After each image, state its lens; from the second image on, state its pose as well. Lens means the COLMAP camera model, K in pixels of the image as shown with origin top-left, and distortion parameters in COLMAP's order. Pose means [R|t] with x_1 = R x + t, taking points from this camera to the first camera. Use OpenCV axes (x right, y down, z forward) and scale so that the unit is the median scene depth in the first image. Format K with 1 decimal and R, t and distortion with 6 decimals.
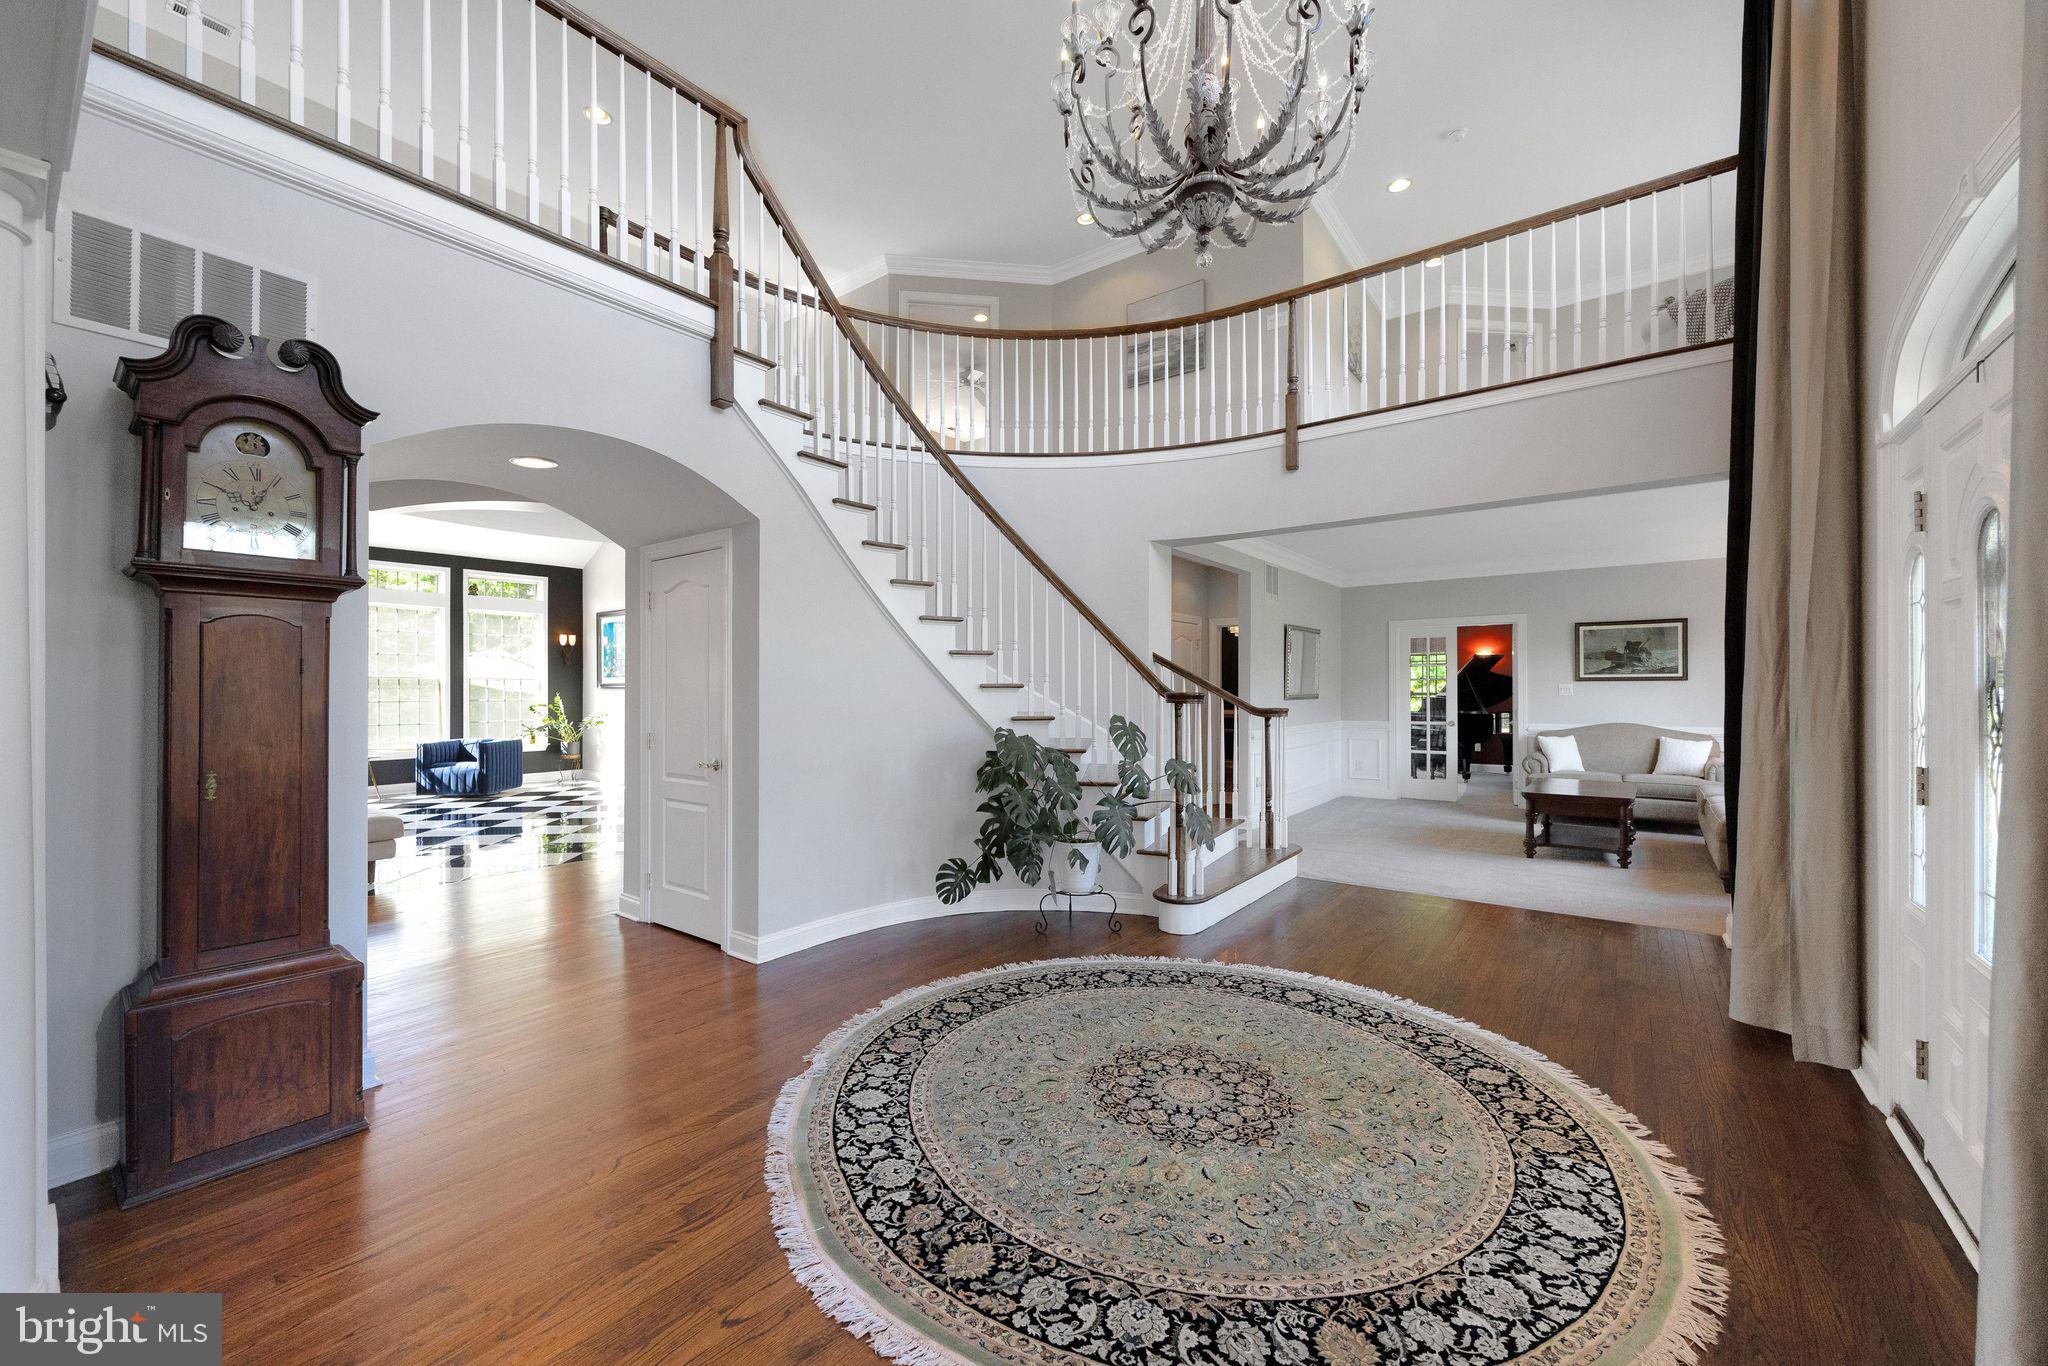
lens RADIAL K [[789.3, 0, 1026.6], [0, 789.3, 680.5], [0, 0, 1]] dist [0.003270, 0.000158]
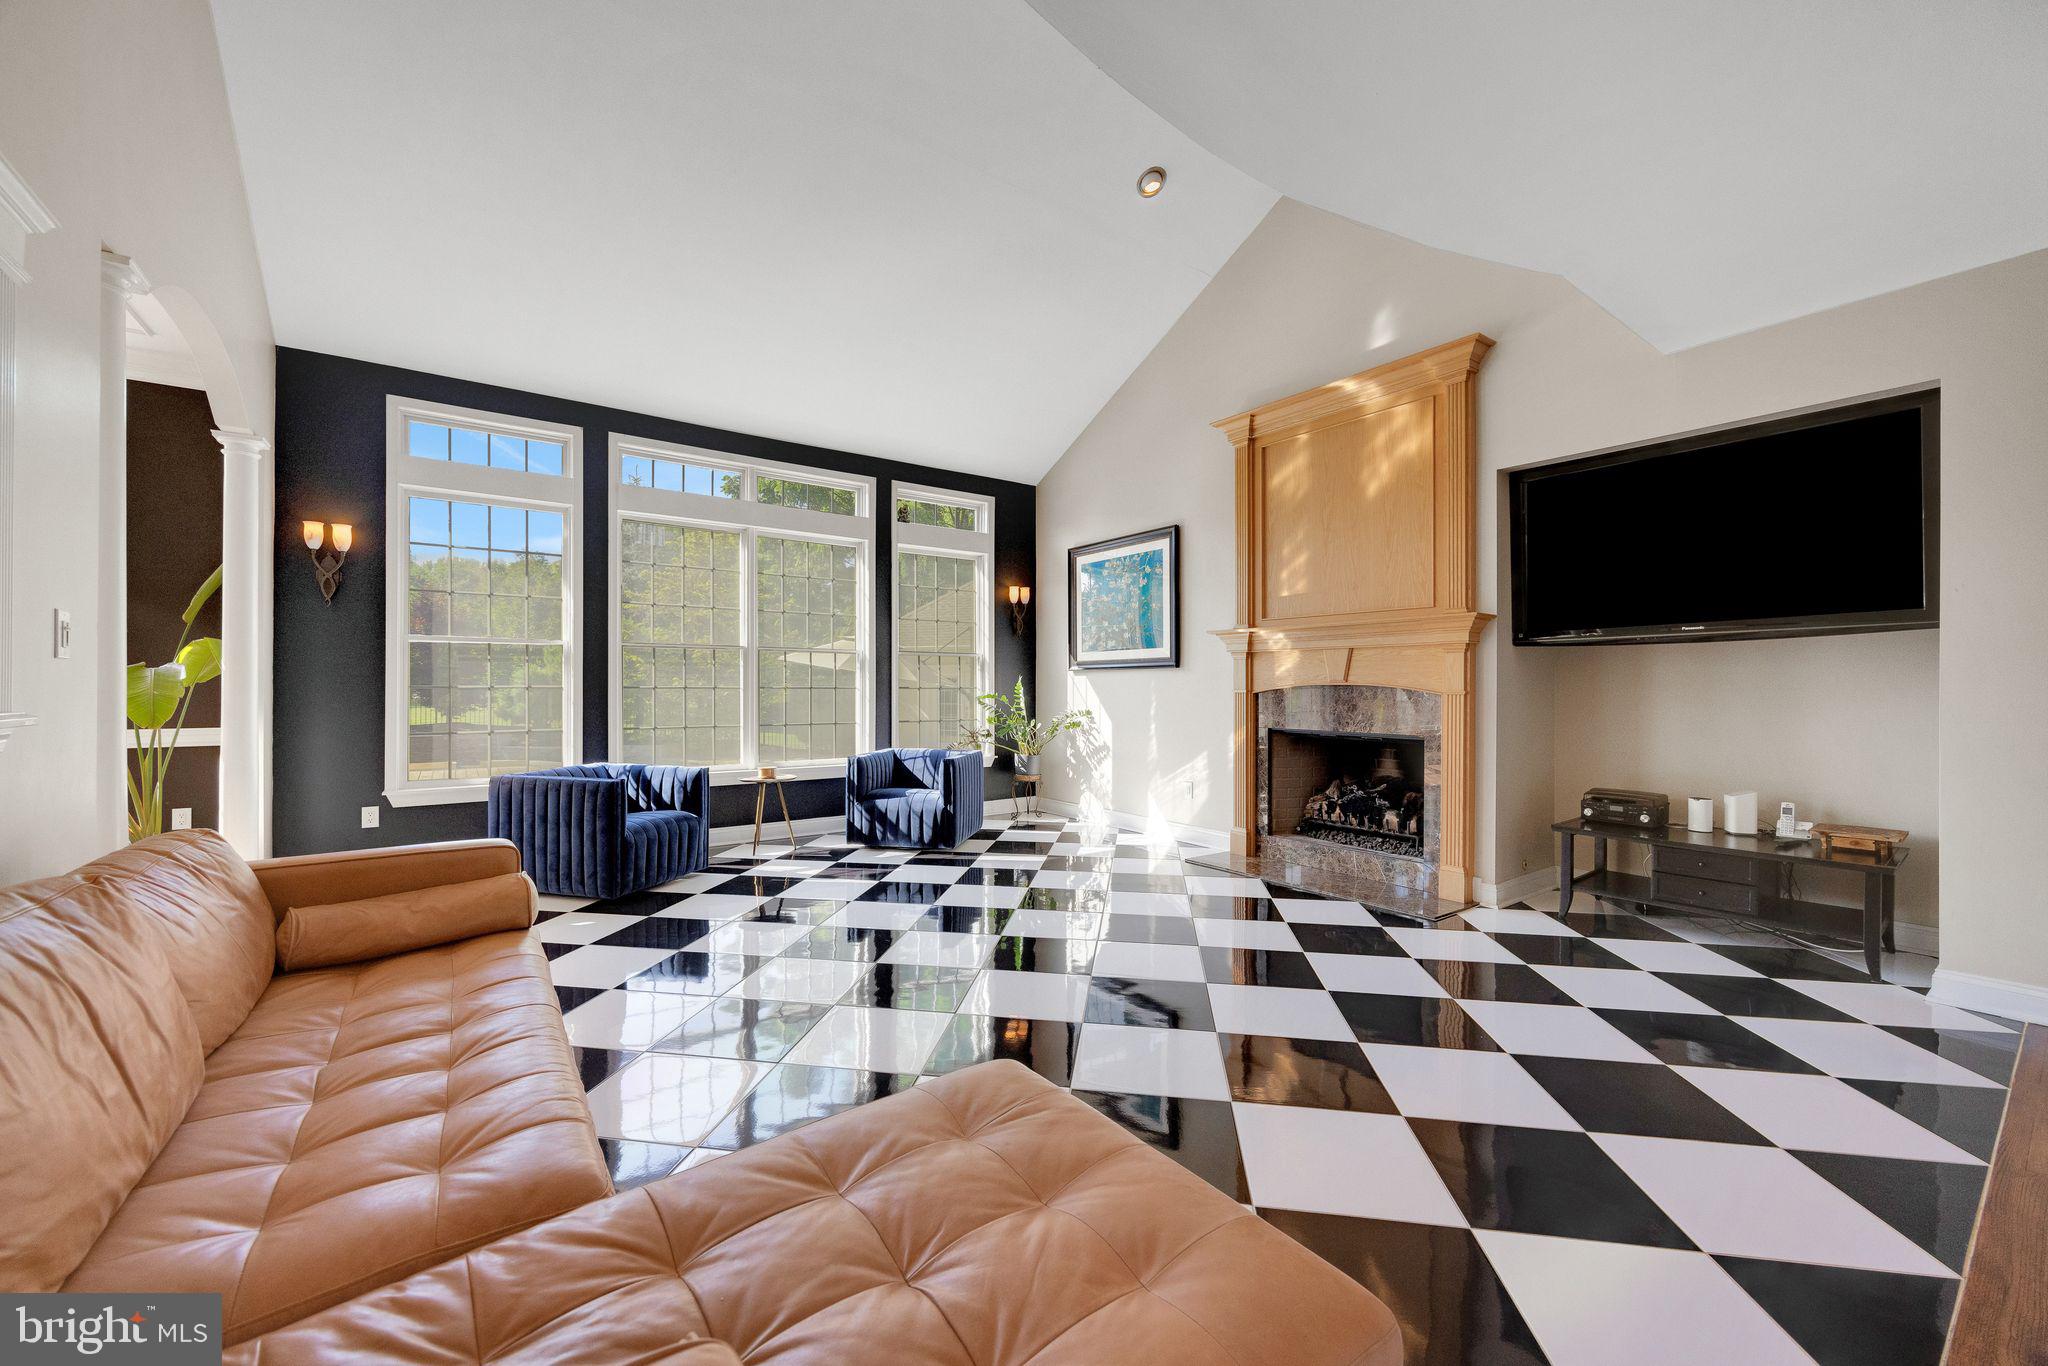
lens RADIAL K [[792.5, 0, 1026.9], [0, 792.5, 679.7], [0, 0, 1]] dist [-0.002672, -0.000163]
pose [[0.954939, 0.009000, -0.296666, -0.437603], [-0.009025, 0.999958, 0.001287, 0.019566], [0.296665, 0.001449, 0.954981, 0.440285]]
